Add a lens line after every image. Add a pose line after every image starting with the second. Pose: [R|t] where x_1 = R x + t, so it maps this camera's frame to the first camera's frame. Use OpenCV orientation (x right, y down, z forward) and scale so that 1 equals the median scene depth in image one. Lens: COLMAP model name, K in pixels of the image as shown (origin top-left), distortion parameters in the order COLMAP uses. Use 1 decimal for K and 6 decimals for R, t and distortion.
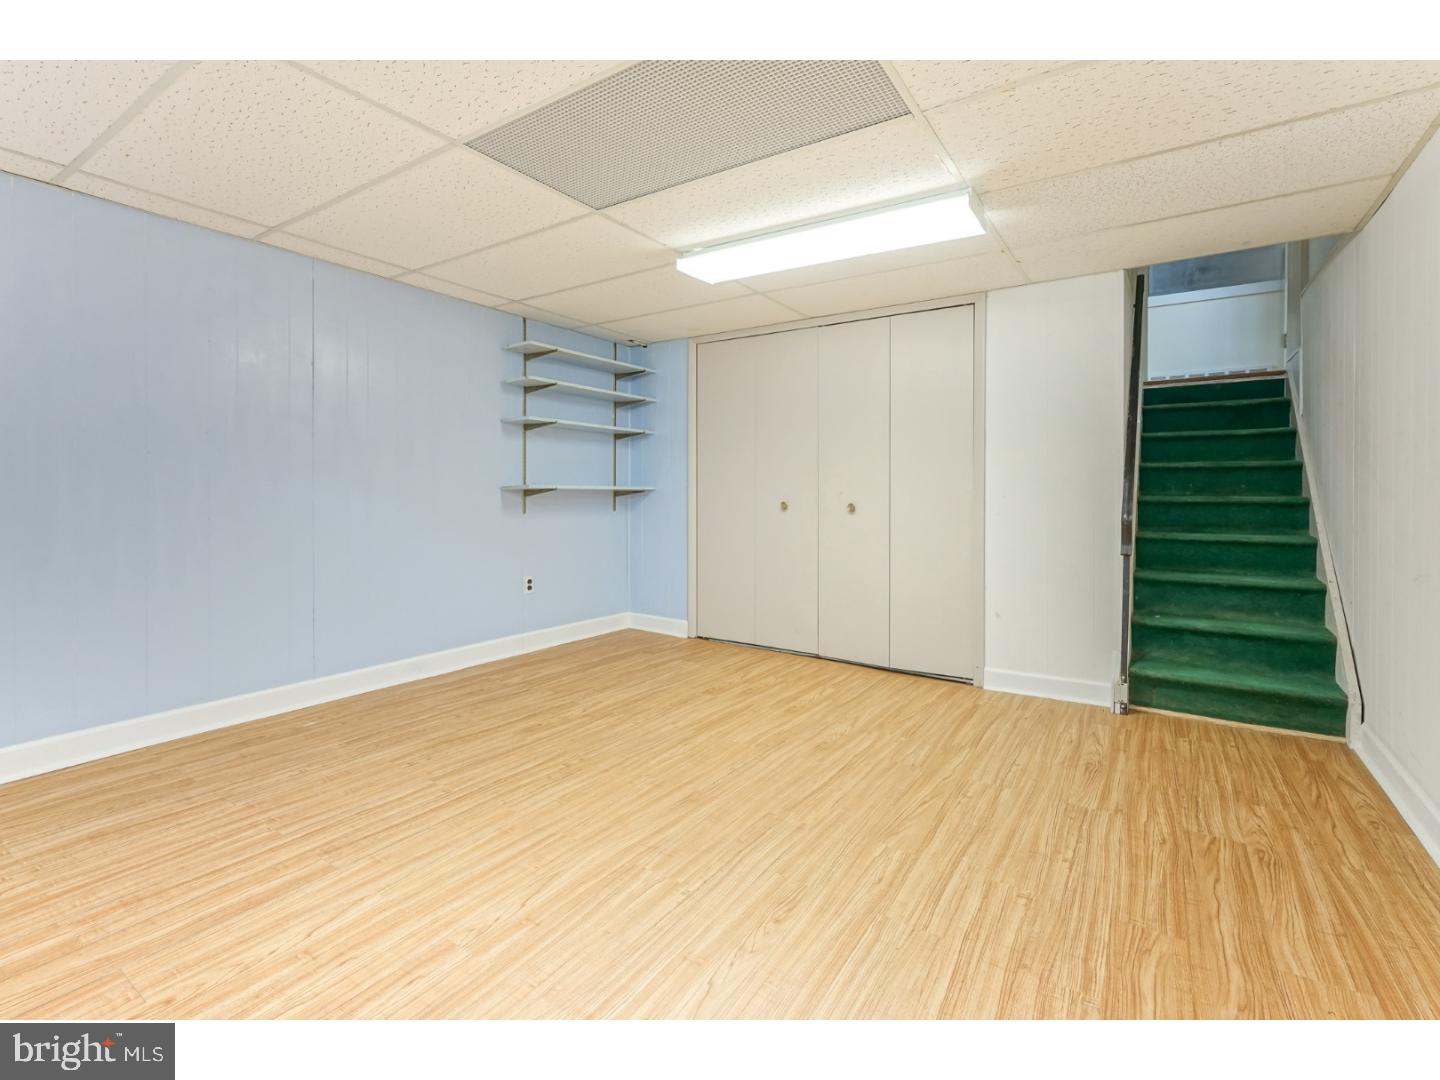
lens RADIAL K [[655.3, 0, 720.4], [0, 655.3, 540.3], [0, 0, 1]] dist [-0.005086, 0.003502]
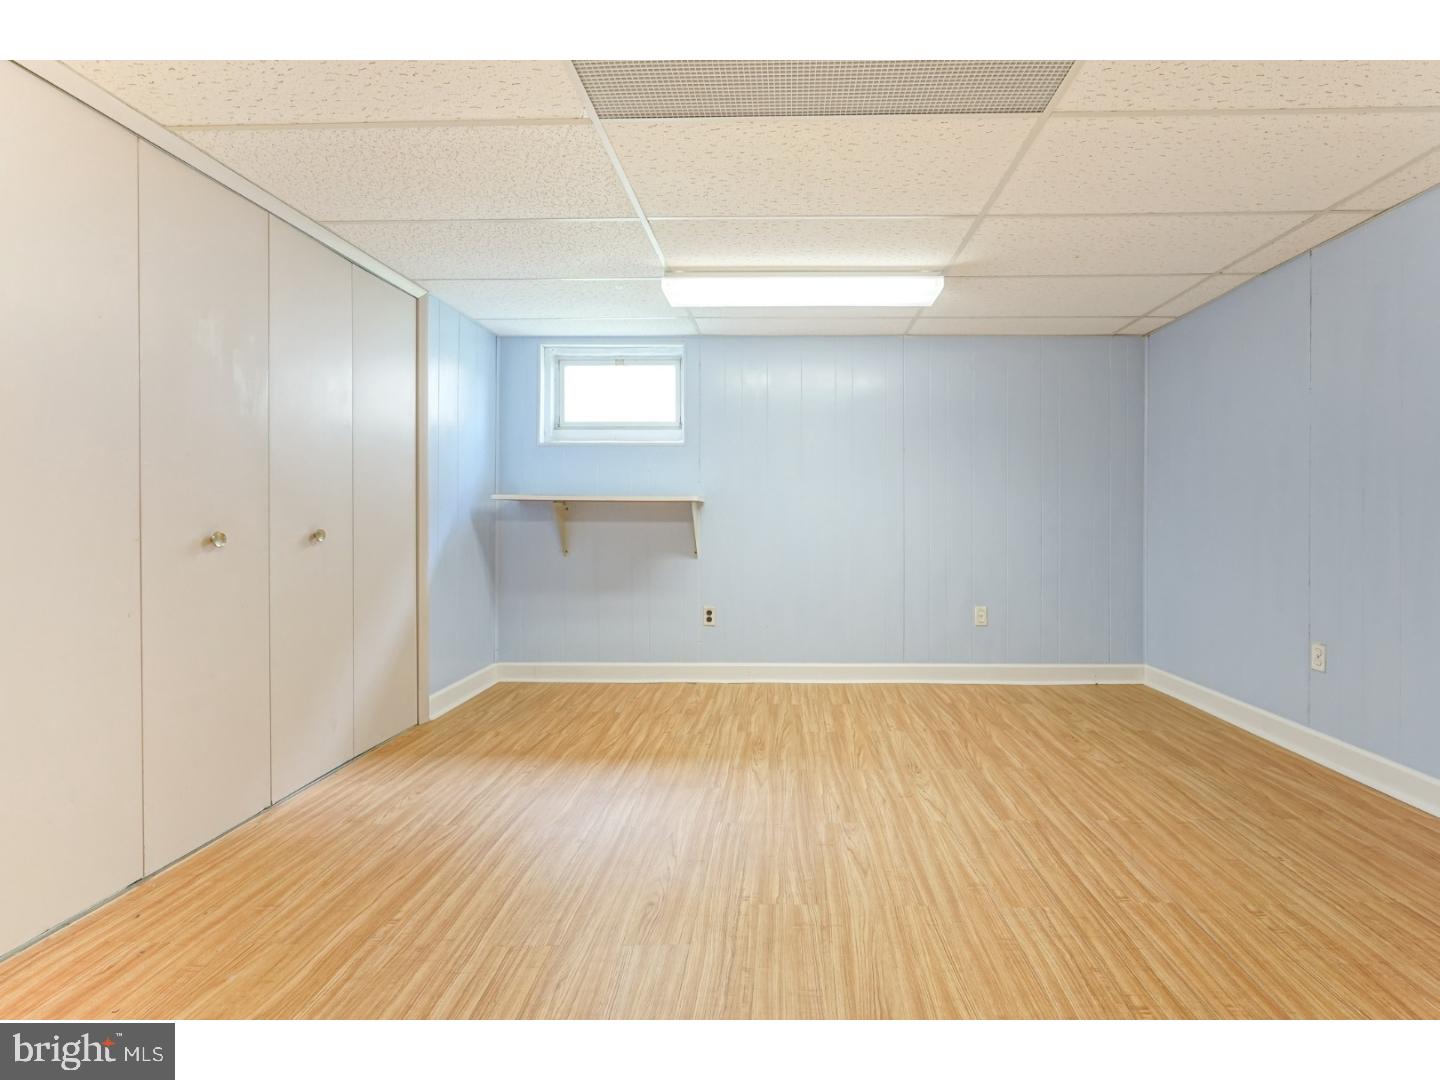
lens RADIAL K [[655.3, 0, 719.4], [0, 655.3, 530.4], [0, 0, 1]] dist [-0.005086, 0.003502]
pose [[-0.876642, 0.005614, -0.481111, 0.428272], [-0.040101, 0.995600, 0.084687, -0.109449], [0.479470, 0.093533, -0.872560, 1.644818]]
